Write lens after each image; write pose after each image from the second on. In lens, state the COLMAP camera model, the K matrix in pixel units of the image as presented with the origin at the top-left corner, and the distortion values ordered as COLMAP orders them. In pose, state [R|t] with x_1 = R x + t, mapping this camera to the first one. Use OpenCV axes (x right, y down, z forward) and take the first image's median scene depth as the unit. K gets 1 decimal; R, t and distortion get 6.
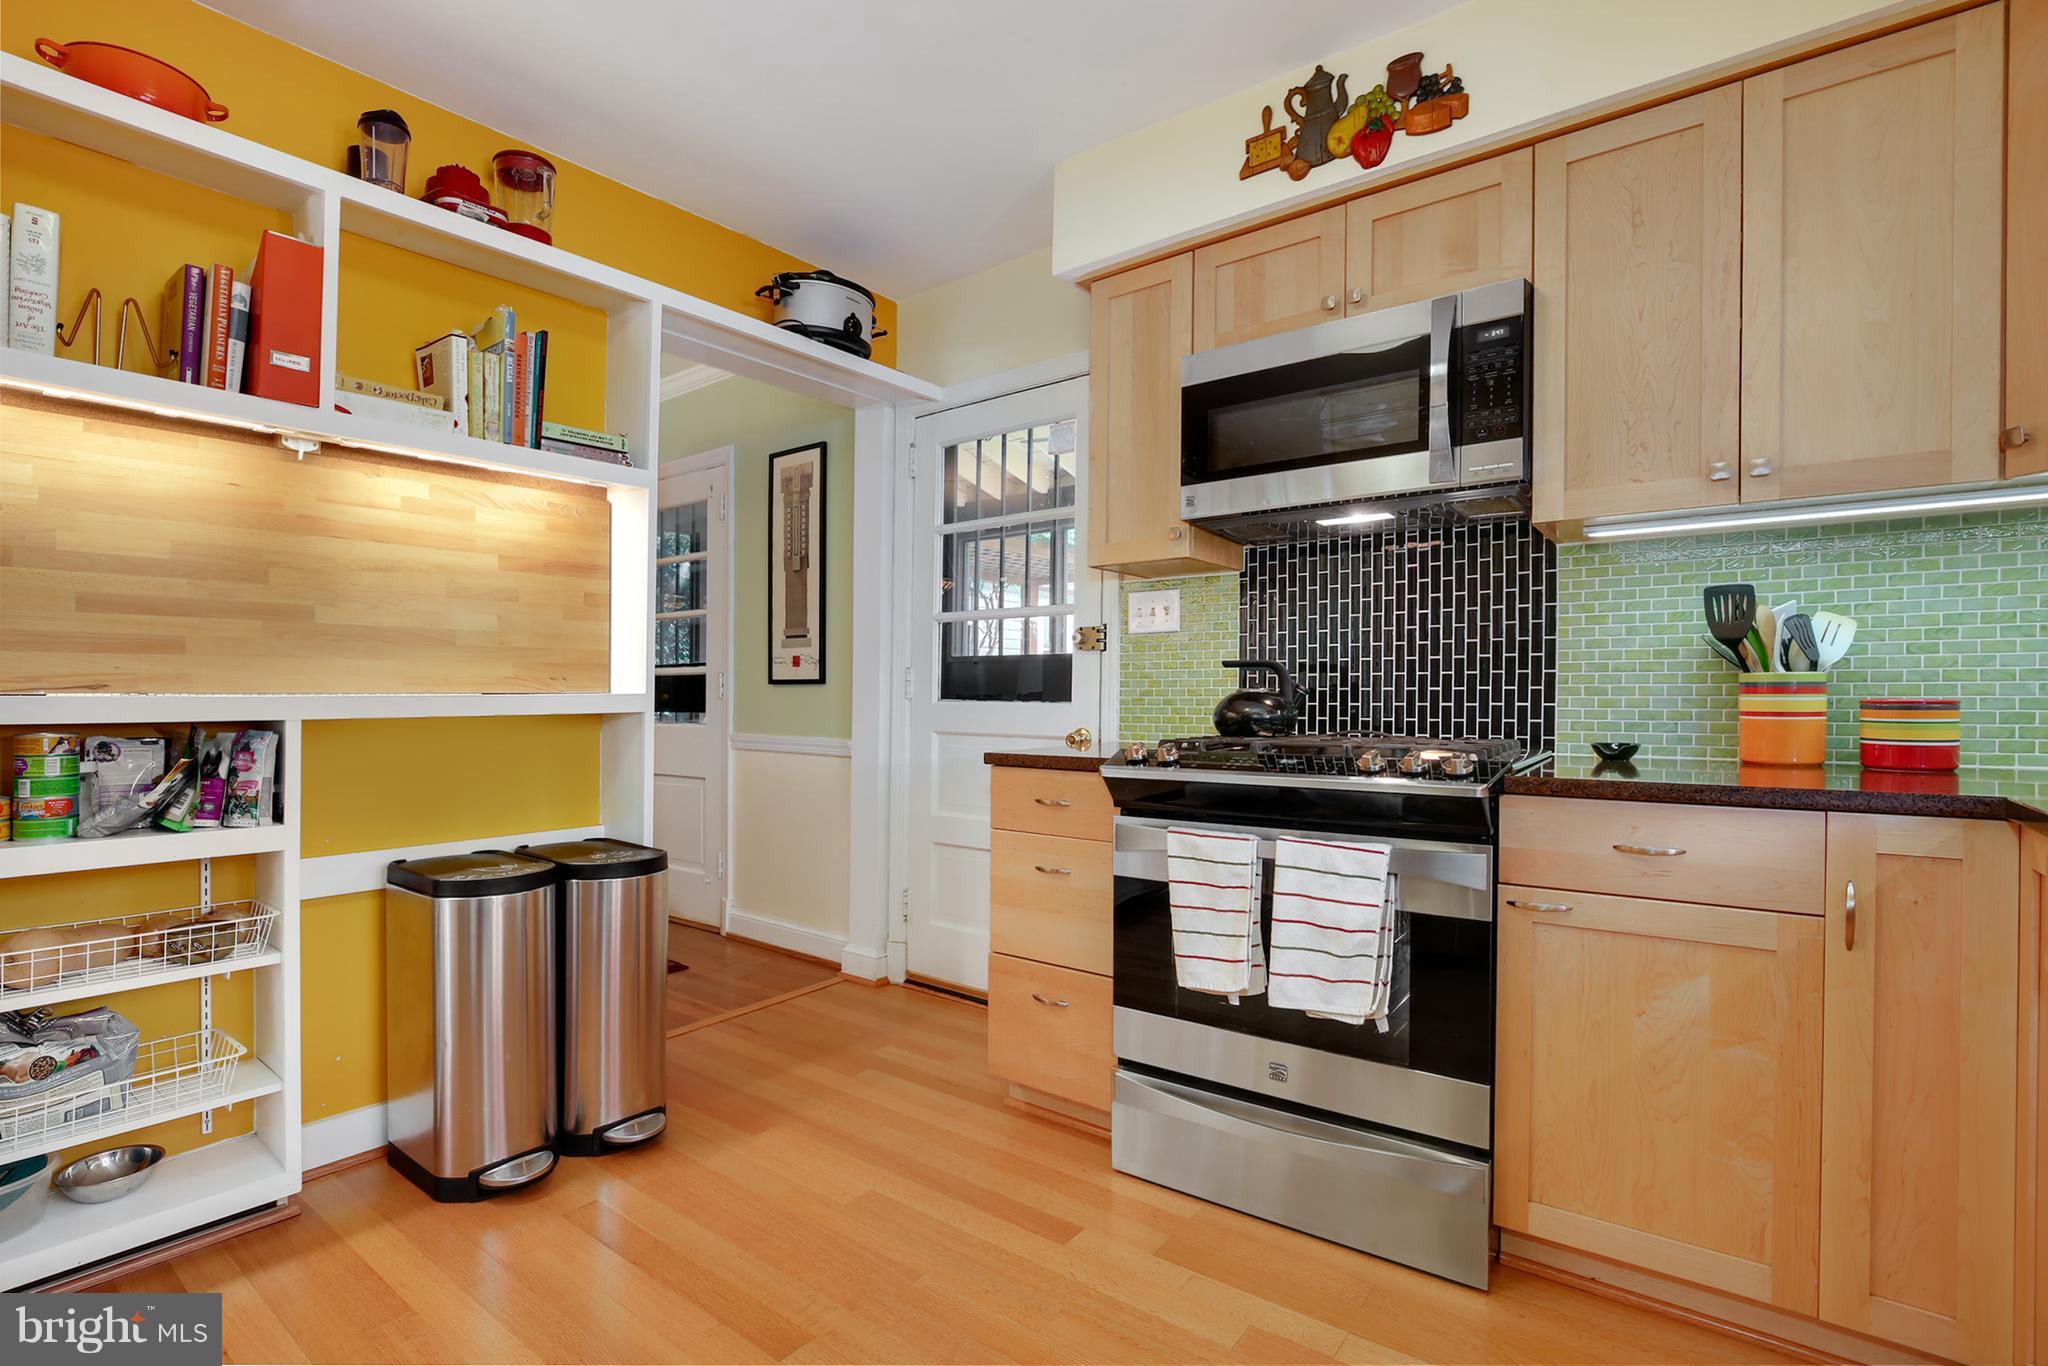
lens RADIAL K [[939.0, 0, 1022.9], [0, 939.0, 699.3], [0, 0, 1]] dist [-0.034835, -0.000979]
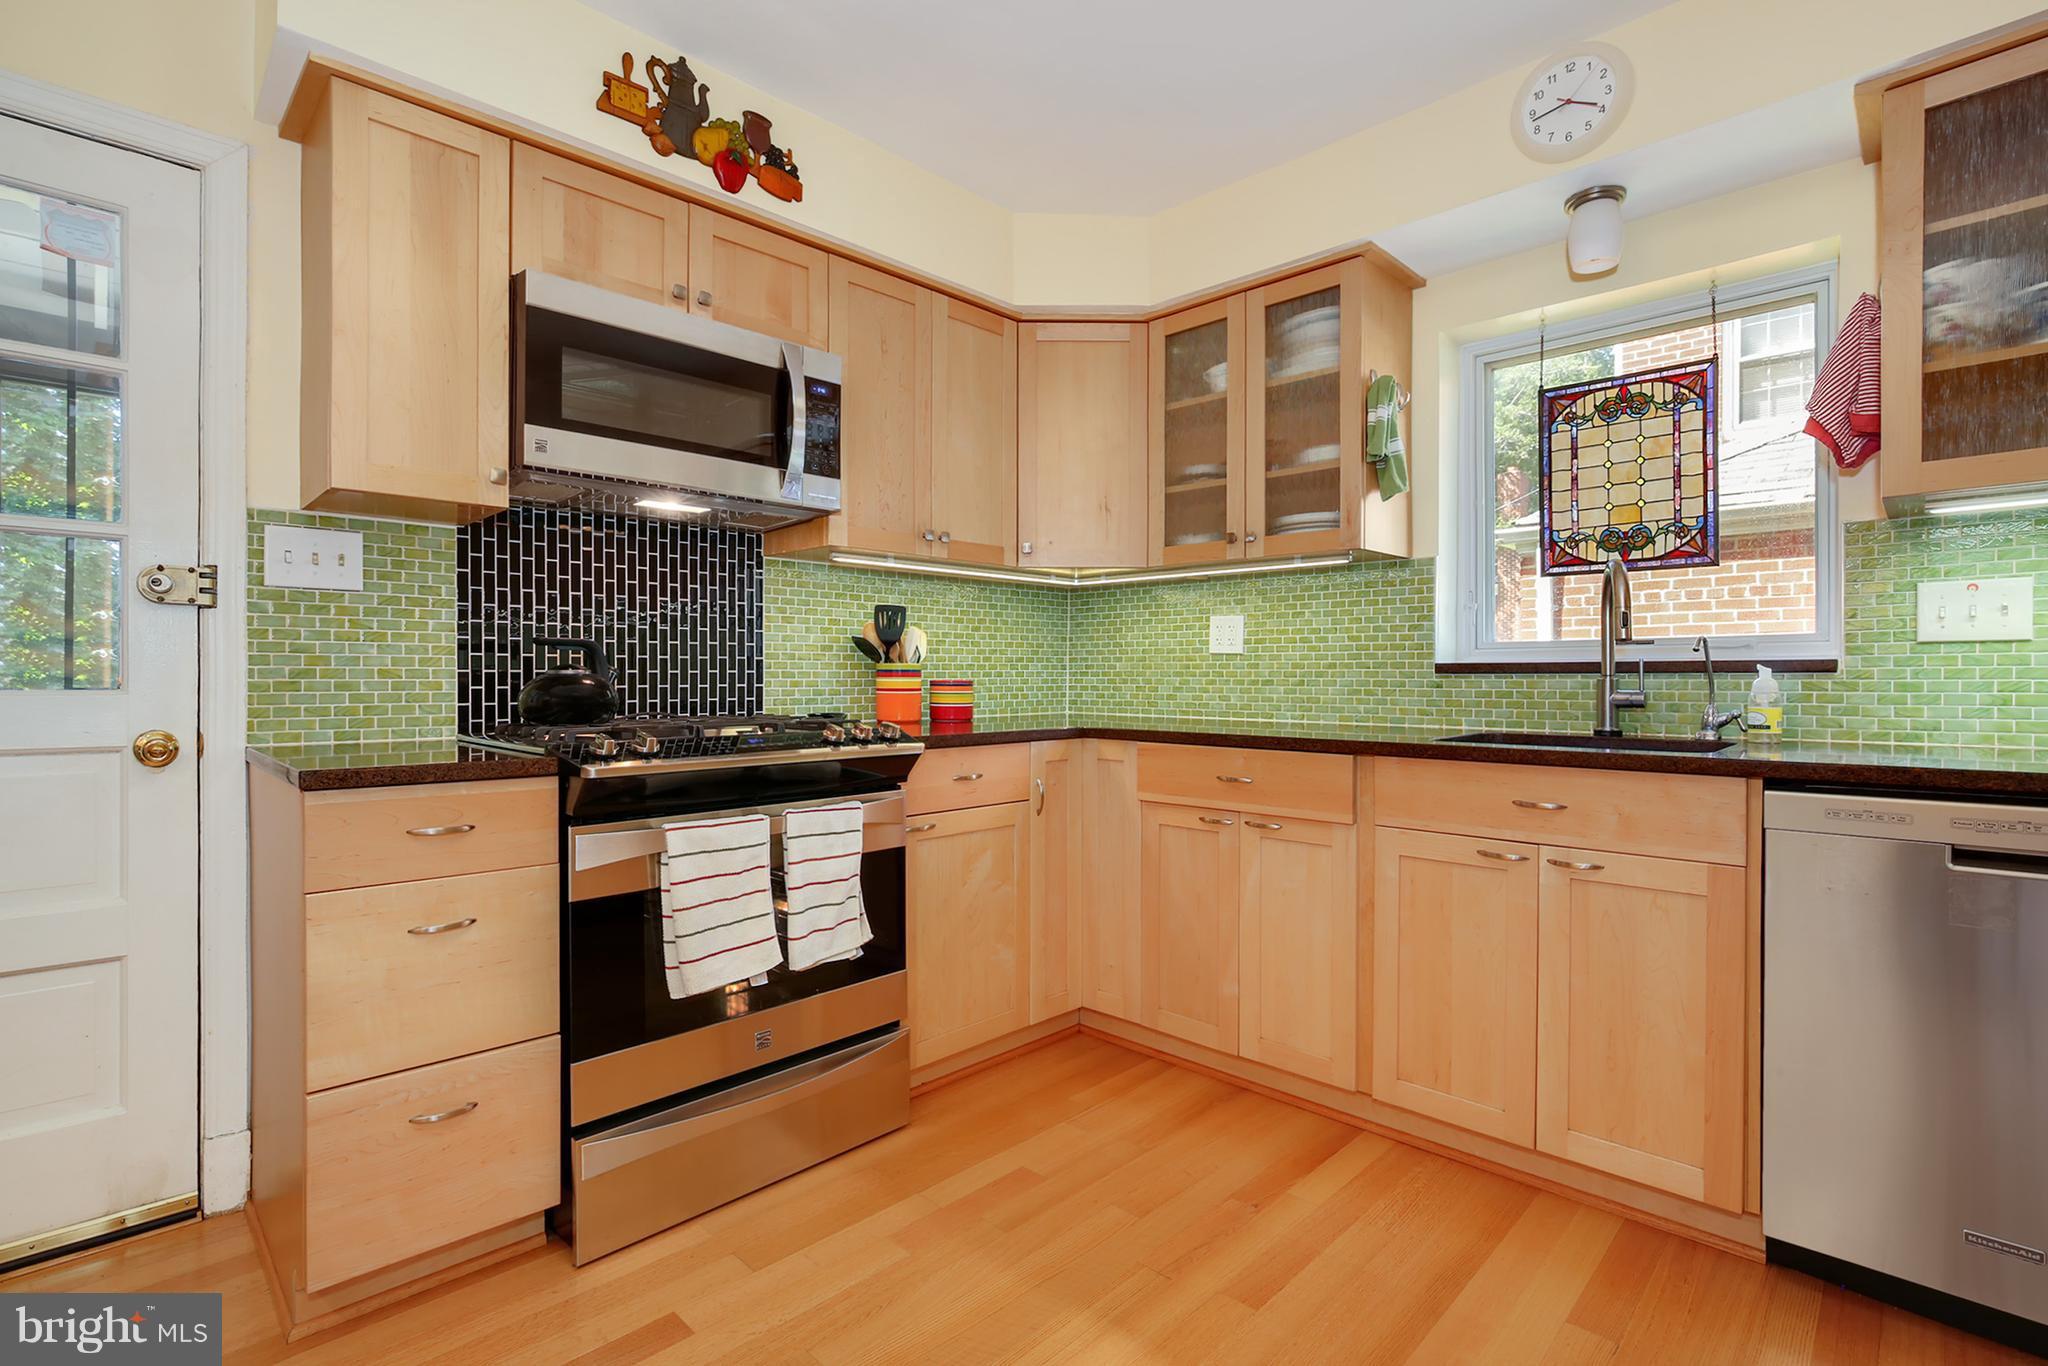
lens RADIAL K [[939.0, 0, 1004.5], [0, 939.0, 670.4], [0, 0, 1]] dist [-0.034835, -0.000979]
pose [[0.136862, 0.009348, 0.990546, -0.641930], [0.004431, 0.999940, -0.010049, -0.000401], [-0.990580, 0.005765, 0.136813, 0.523089]]
